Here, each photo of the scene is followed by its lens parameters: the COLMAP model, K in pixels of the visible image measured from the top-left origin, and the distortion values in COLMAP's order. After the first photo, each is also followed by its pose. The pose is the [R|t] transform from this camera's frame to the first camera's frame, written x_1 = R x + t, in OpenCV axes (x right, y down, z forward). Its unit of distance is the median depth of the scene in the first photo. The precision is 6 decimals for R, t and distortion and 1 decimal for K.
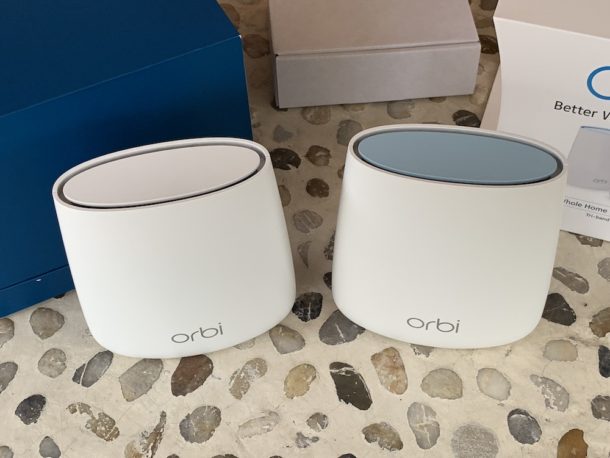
lens RADIAL K [[926.8, 0, 307.0], [0, 926.8, 230.1], [0, 0, 1]] dist [0.084955, 0.000000]
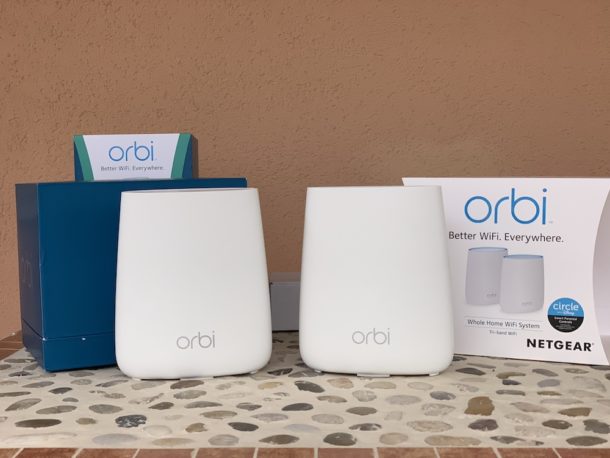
lens RADIAL K [[926.8, 0, 302.9], [0, 926.8, 229.5], [0, 0, 1]] dist [0.084955, 0.000000]
pose [[0.999166, 0.013012, -0.038706, 0.086563], [-0.037419, 0.671220, -0.740313, 0.987058], [0.016347, 0.741144, 0.671147, -0.024042]]
